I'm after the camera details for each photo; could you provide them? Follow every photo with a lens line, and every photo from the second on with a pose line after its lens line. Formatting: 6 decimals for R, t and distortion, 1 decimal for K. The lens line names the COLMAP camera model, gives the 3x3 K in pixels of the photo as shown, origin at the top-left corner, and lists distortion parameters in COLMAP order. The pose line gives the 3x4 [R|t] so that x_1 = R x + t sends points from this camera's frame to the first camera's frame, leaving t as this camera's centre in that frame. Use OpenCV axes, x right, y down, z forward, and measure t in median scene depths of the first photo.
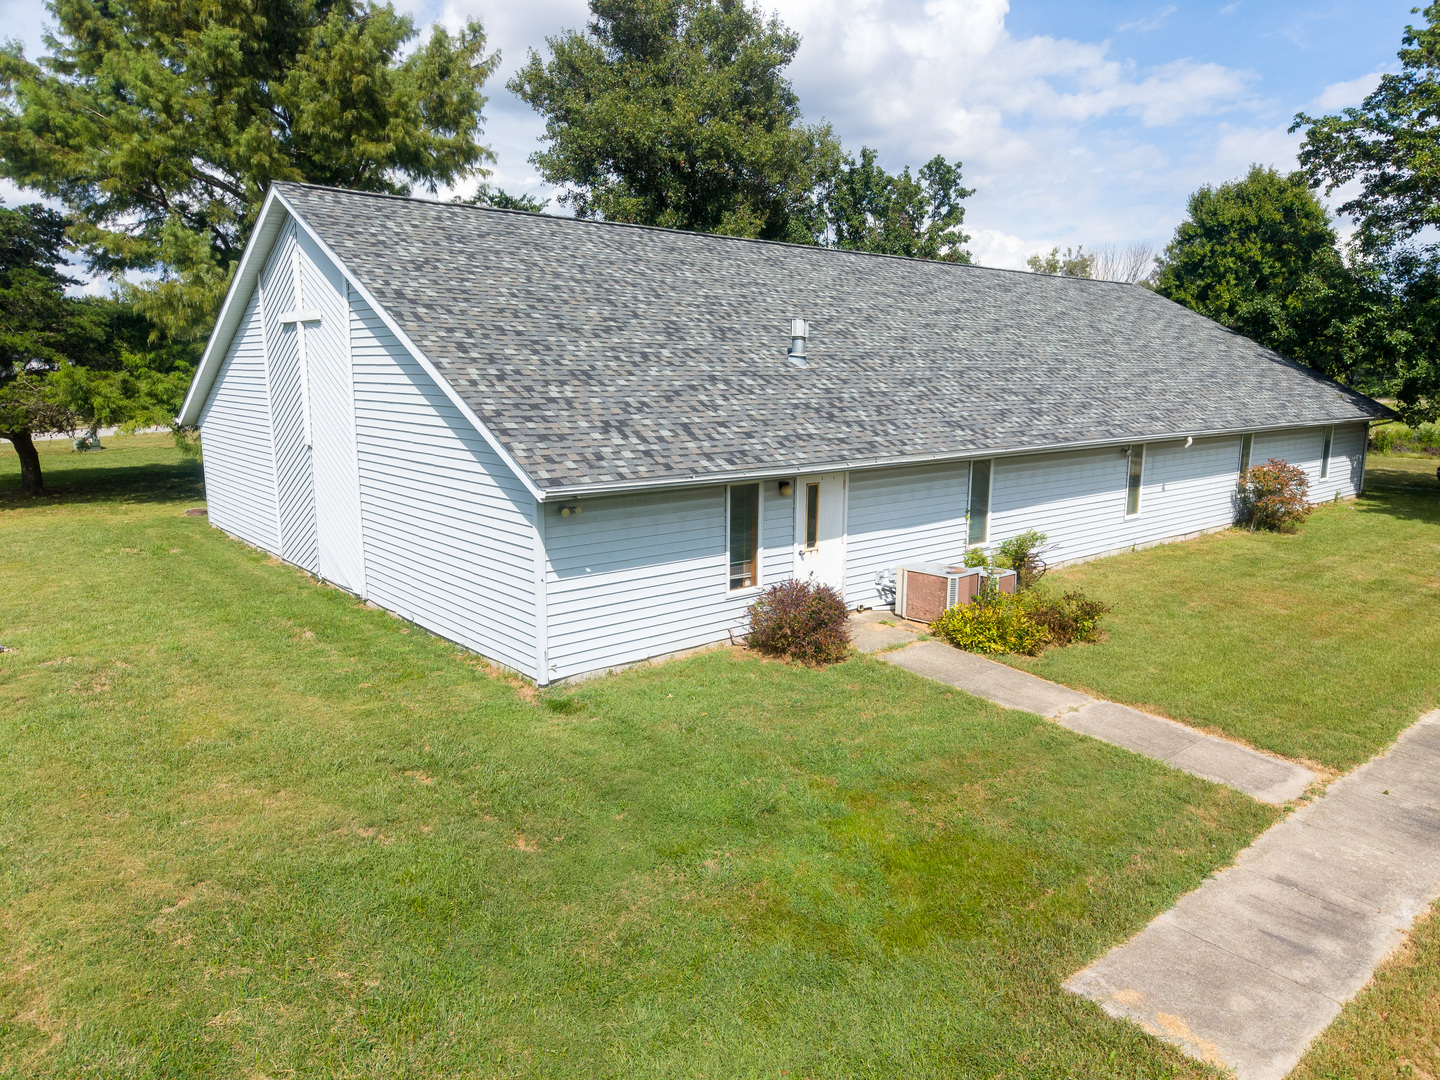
lens RADIAL K [[974.5, 0, 713.6], [0, 974.5, 539.4], [0, 0, 1]] dist [0.019100, -0.018190]
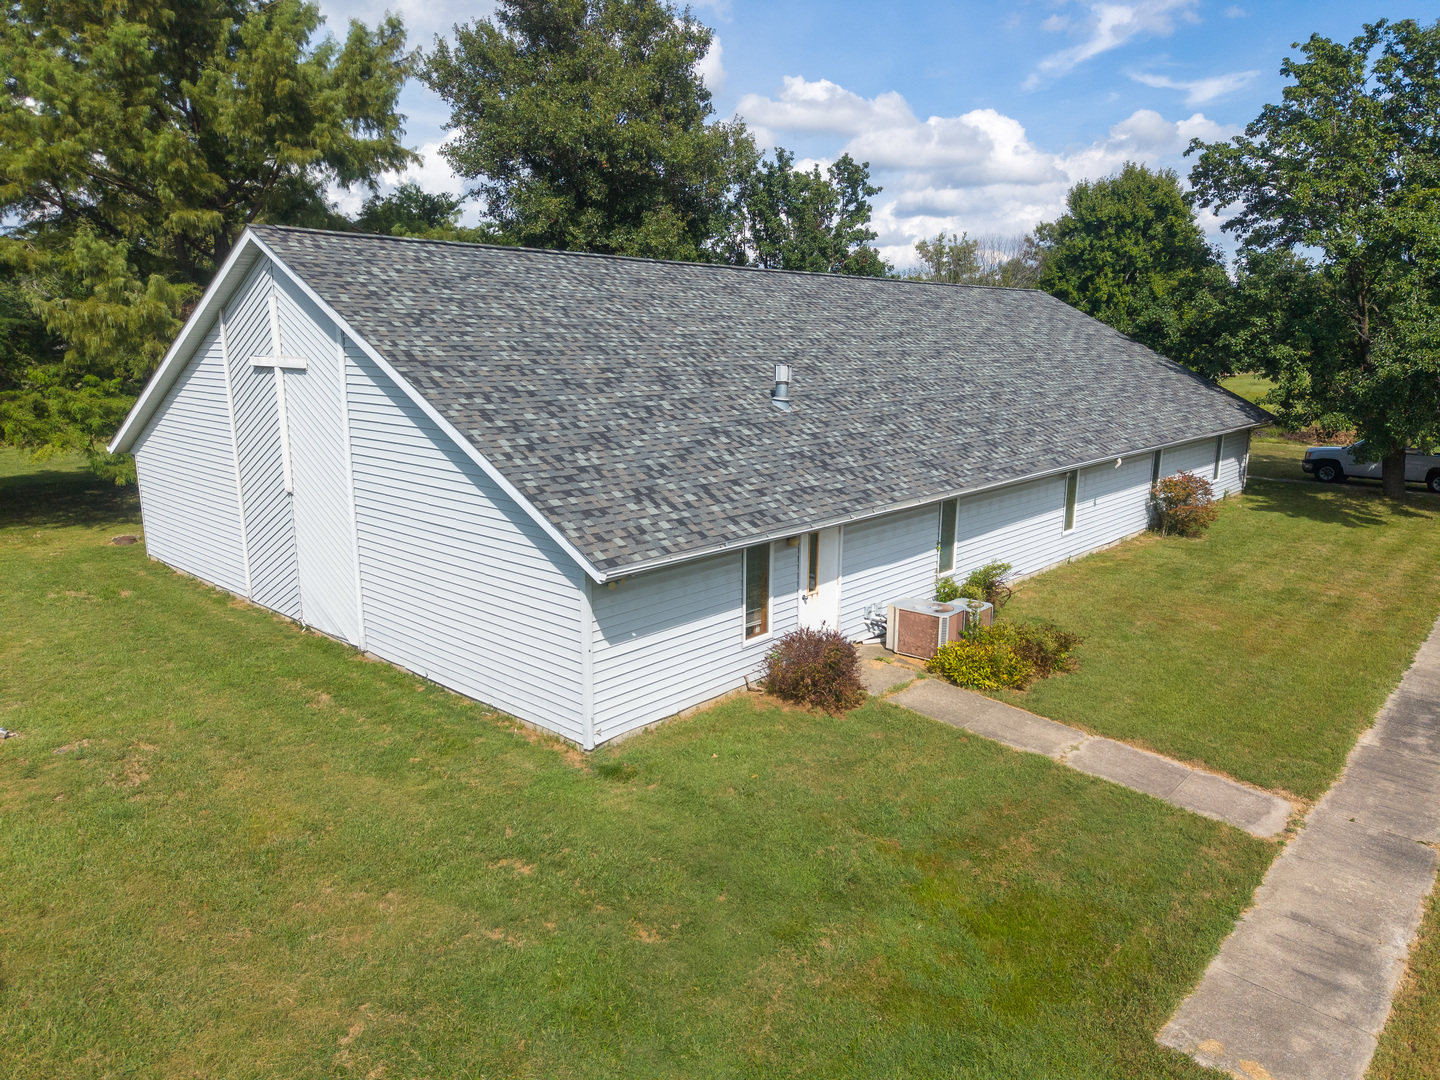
lens RADIAL K [[974.5, 0, 711.9], [0, 974.5, 540.8], [0, 0, 1]] dist [0.019100, -0.018190]
pose [[0.992116, -0.025558, 0.122689, -0.114005], [0.021137, 0.999084, 0.037195, -0.074362], [-0.123528, -0.034309, 0.991748, -0.027117]]
